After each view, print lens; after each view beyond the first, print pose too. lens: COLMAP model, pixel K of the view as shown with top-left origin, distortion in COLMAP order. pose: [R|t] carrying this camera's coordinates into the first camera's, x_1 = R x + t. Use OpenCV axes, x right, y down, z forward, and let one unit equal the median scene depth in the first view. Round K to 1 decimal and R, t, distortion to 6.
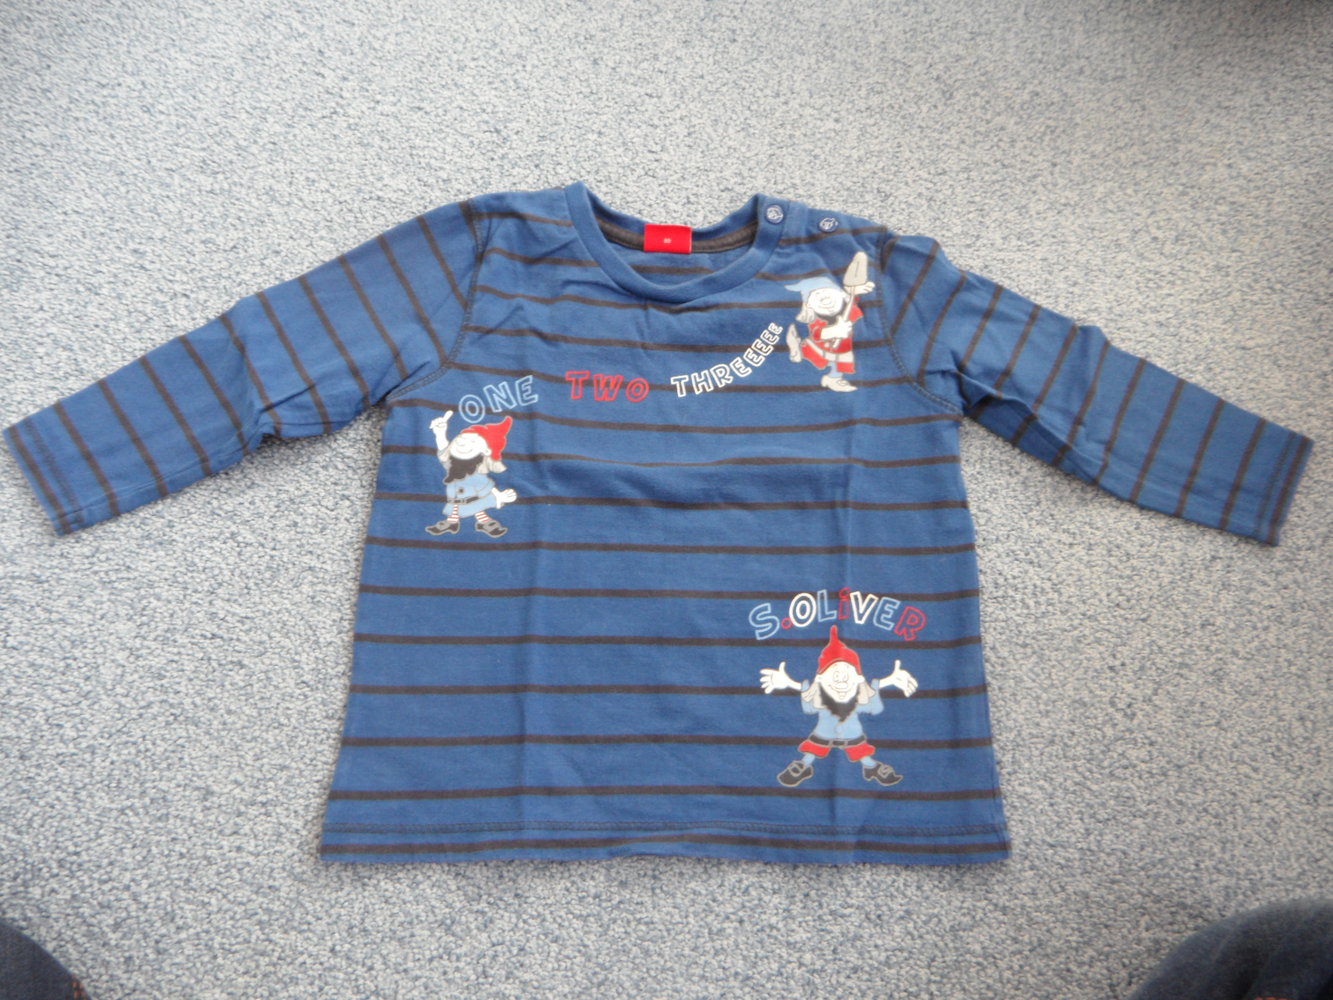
lens RADIAL K [[938.9, 0, 666.5], [0, 938.9, 500.0], [0, 0, 1]] dist [-0.033963, 0.029949]
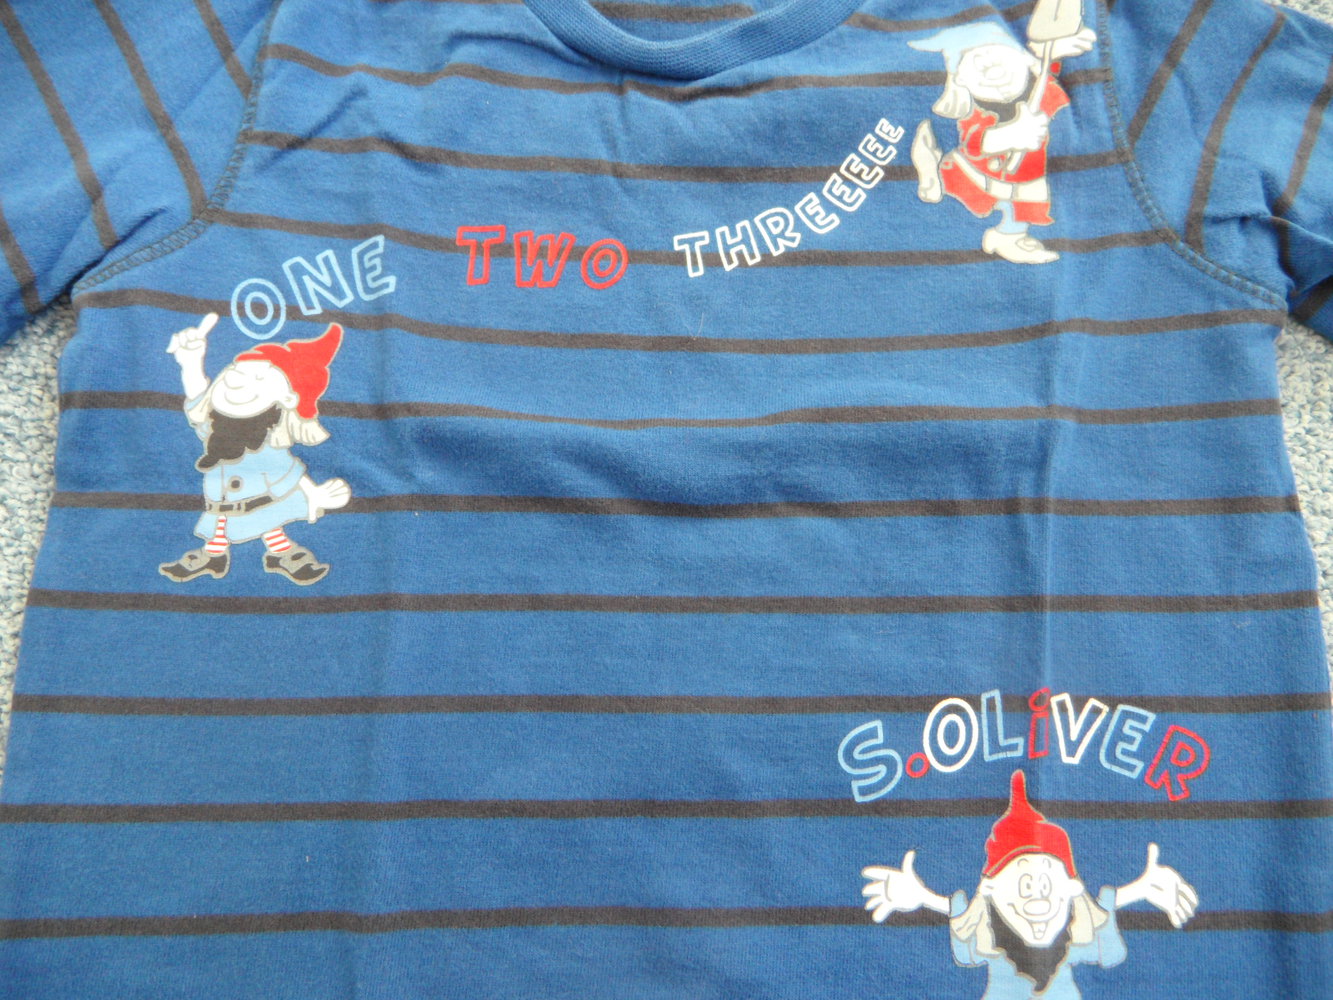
lens RADIAL K [[938.9, 0, 666.5], [0, 938.9, 500.0], [0, 0, 1]] dist [-0.033963, 0.029949]
pose [[0.999628, -0.004760, -0.026861, 0.013279], [0.008286, 0.991120, 0.132715, -0.059046], [0.025991, -0.132888, 0.990790, 0.495731]]
